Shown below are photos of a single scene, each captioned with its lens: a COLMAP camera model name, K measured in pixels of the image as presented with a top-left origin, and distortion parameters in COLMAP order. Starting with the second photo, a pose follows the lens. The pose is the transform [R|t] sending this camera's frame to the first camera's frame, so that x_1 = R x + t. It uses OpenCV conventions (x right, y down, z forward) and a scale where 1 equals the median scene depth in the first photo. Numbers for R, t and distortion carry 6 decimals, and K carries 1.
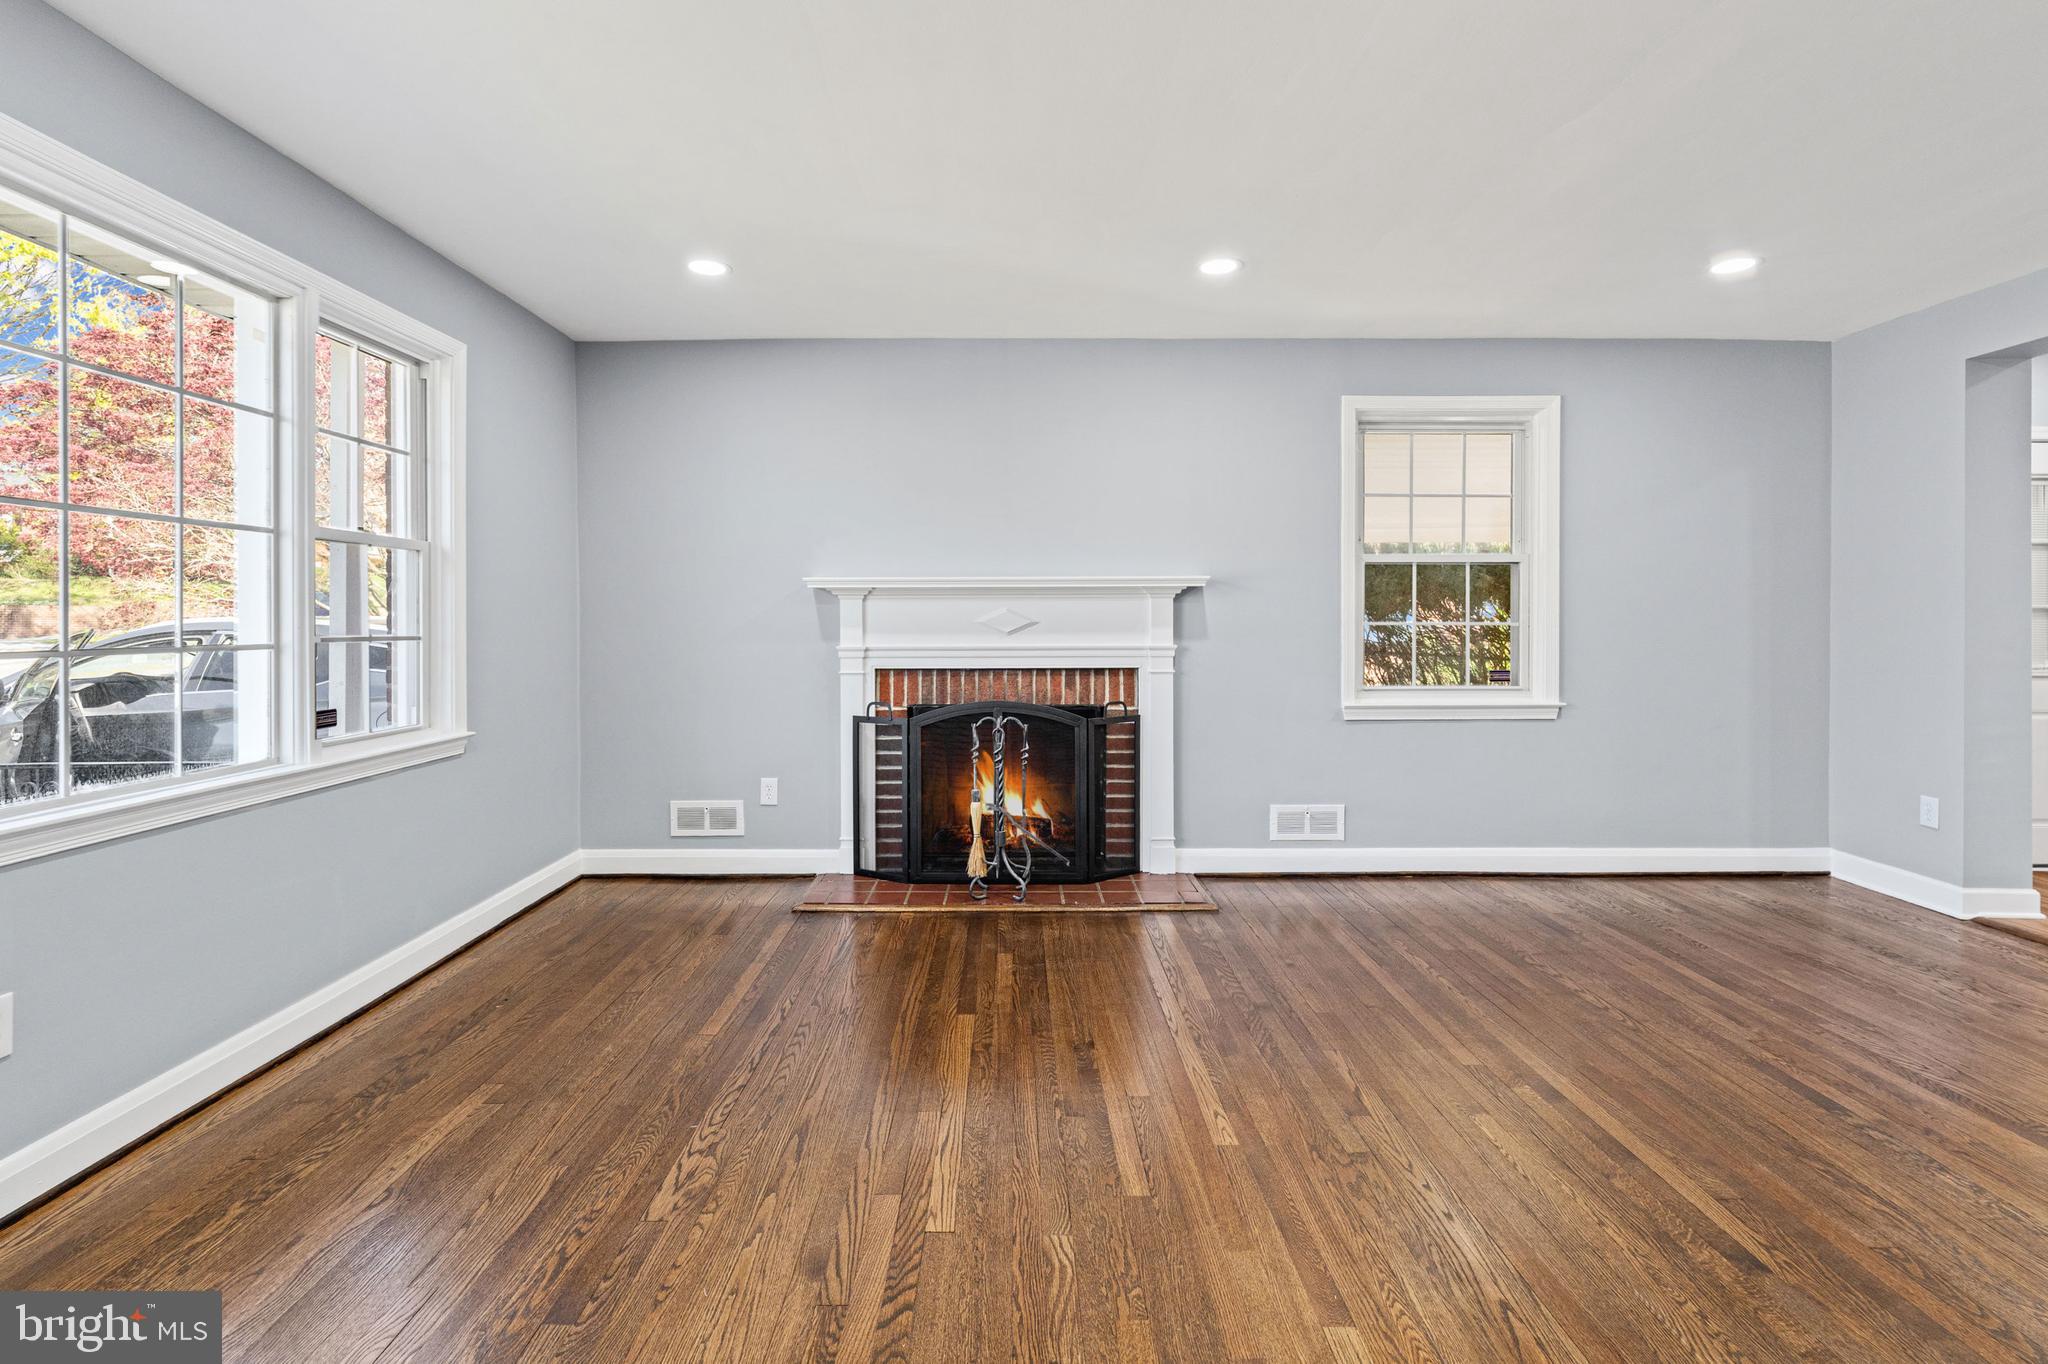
lens RADIAL K [[914.2, 0, 1019.9], [0, 914.2, 623.0], [0, 0, 1]] dist [-0.001474, -0.000251]
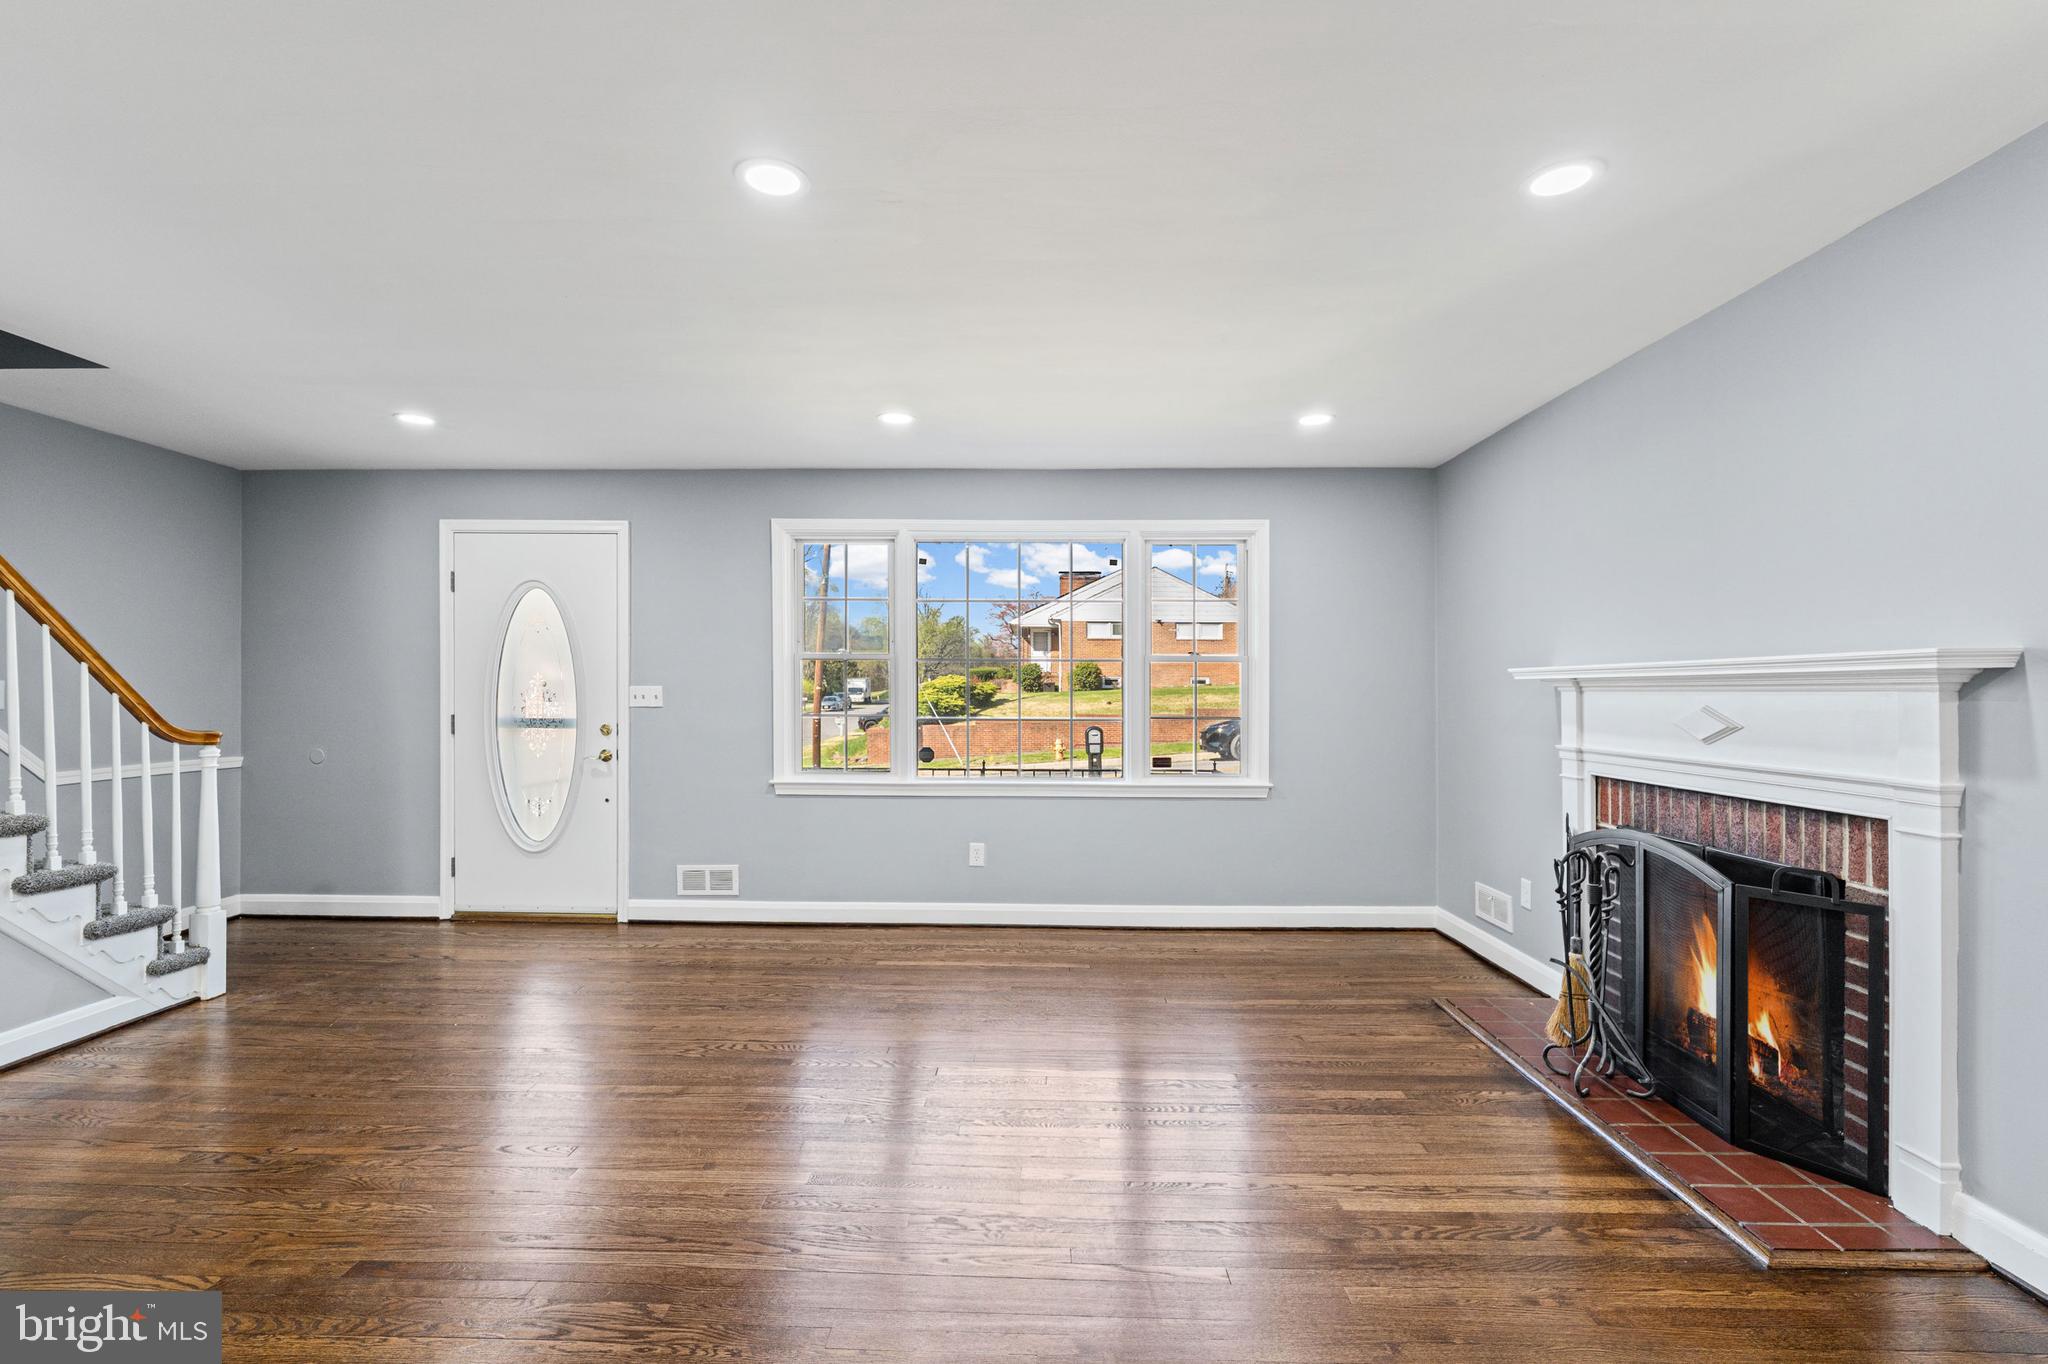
lens RADIAL K [[886.9, 0, 1044.7], [0, 886.9, 690.4], [0, 0, 1]] dist [-0.000489, -0.000102]
pose [[-0.022573, -0.002228, -0.999743, 0.657175], [-0.009385, 0.999954, -0.002016, -0.020862], [0.999701, 0.009337, -0.022593, 0.518655]]
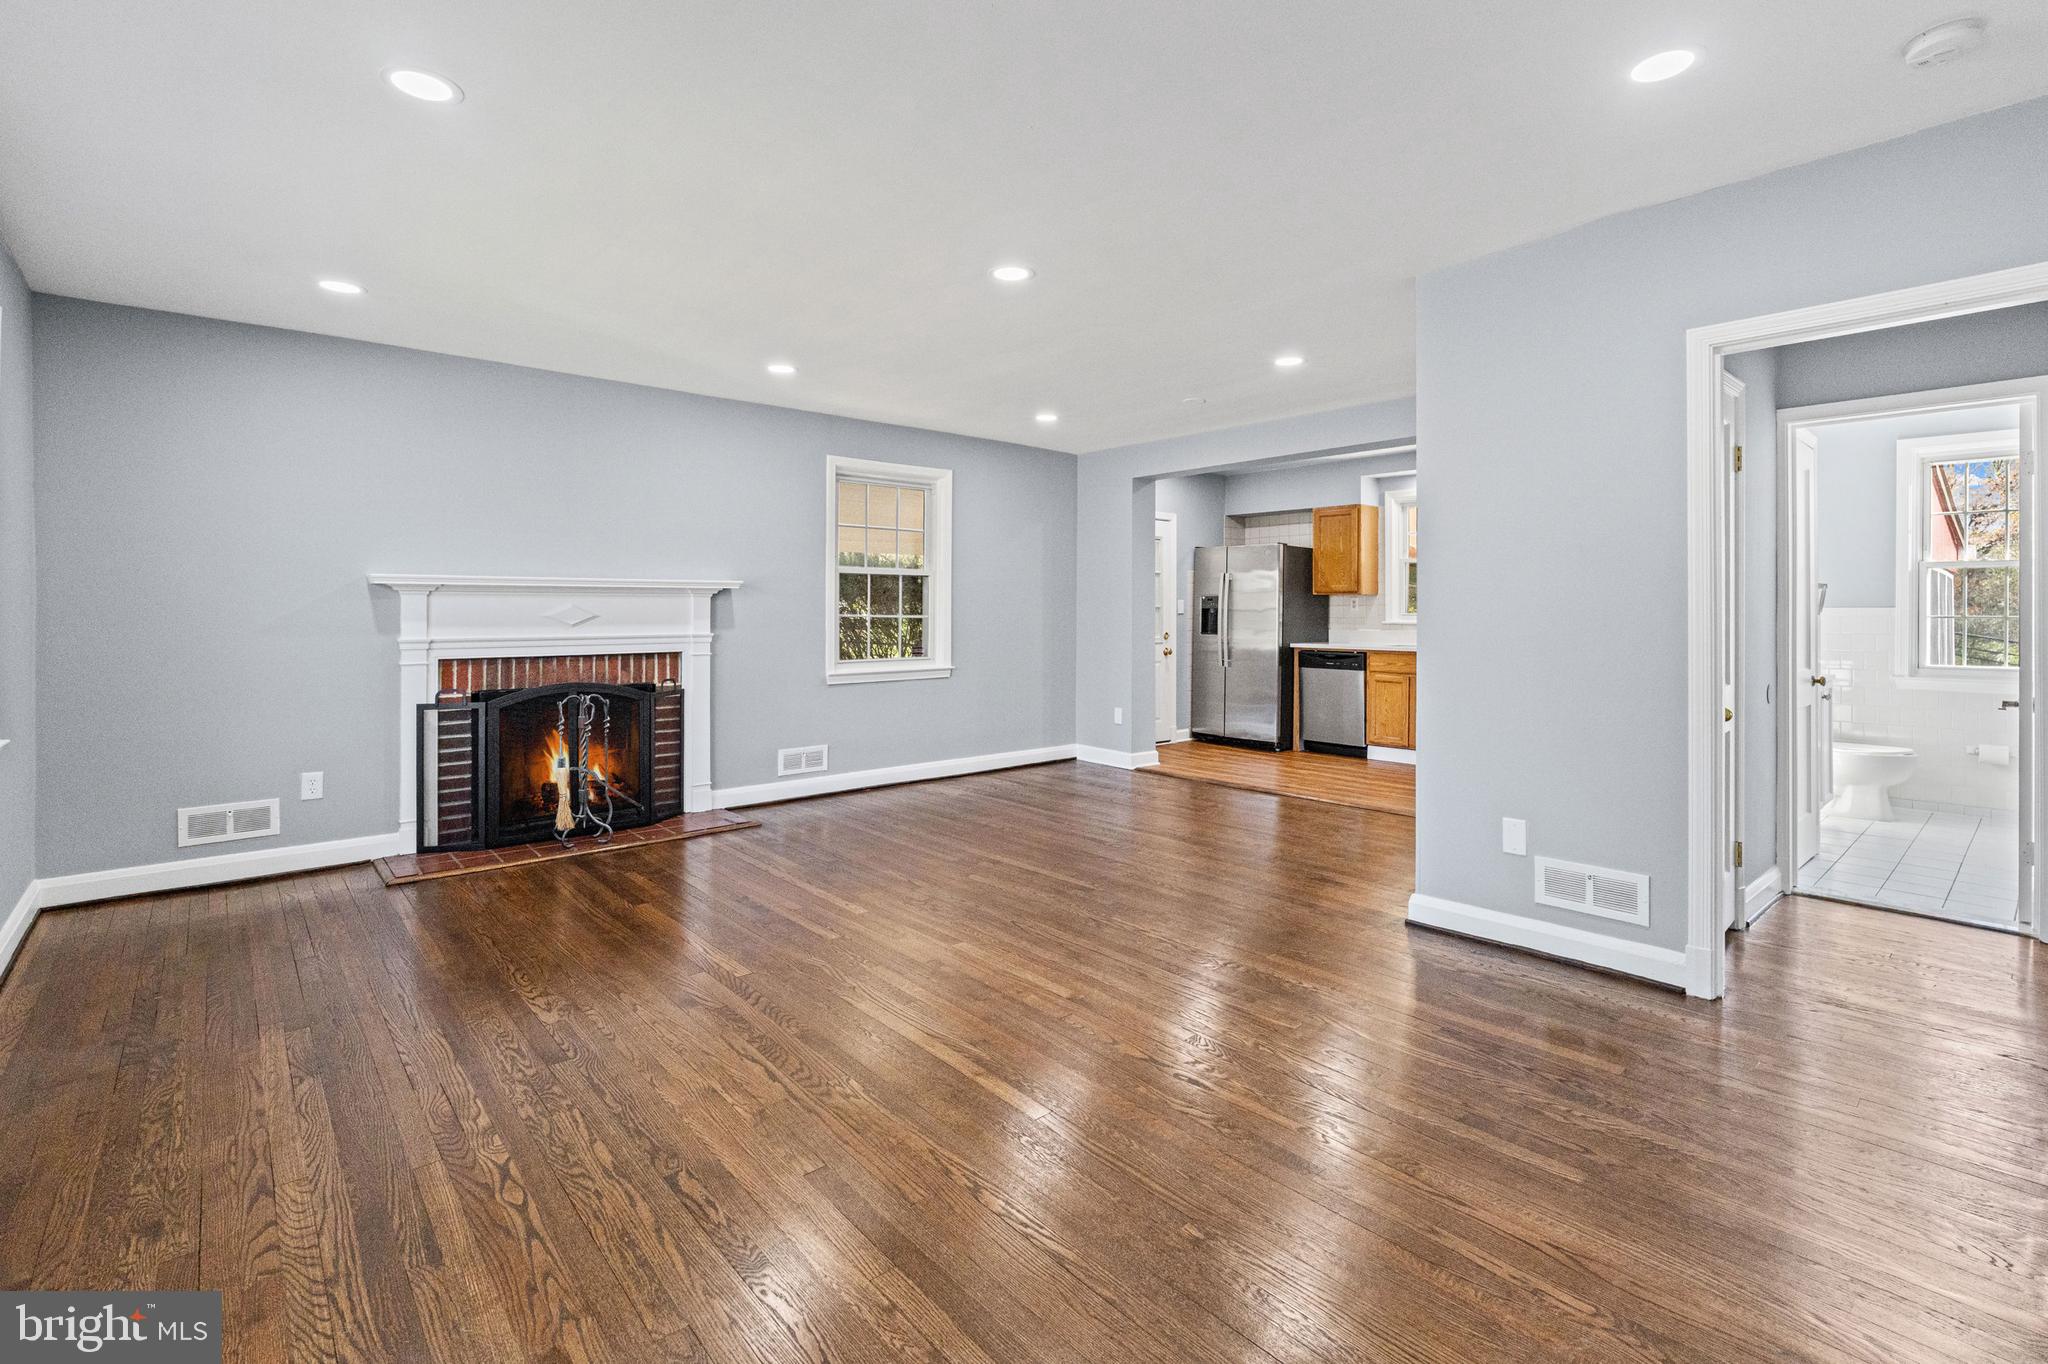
lens RADIAL K [[914.2, 0, 1019.9], [0, 914.2, 623.0], [0, 0, 1]] dist [-0.001474, -0.000251]
pose [[0.760052, -0.007728, 0.649816, -0.336315], [0.000385, 0.999934, 0.011441, -0.005116], [-0.649862, -0.008446, 0.760006, -0.263259]]
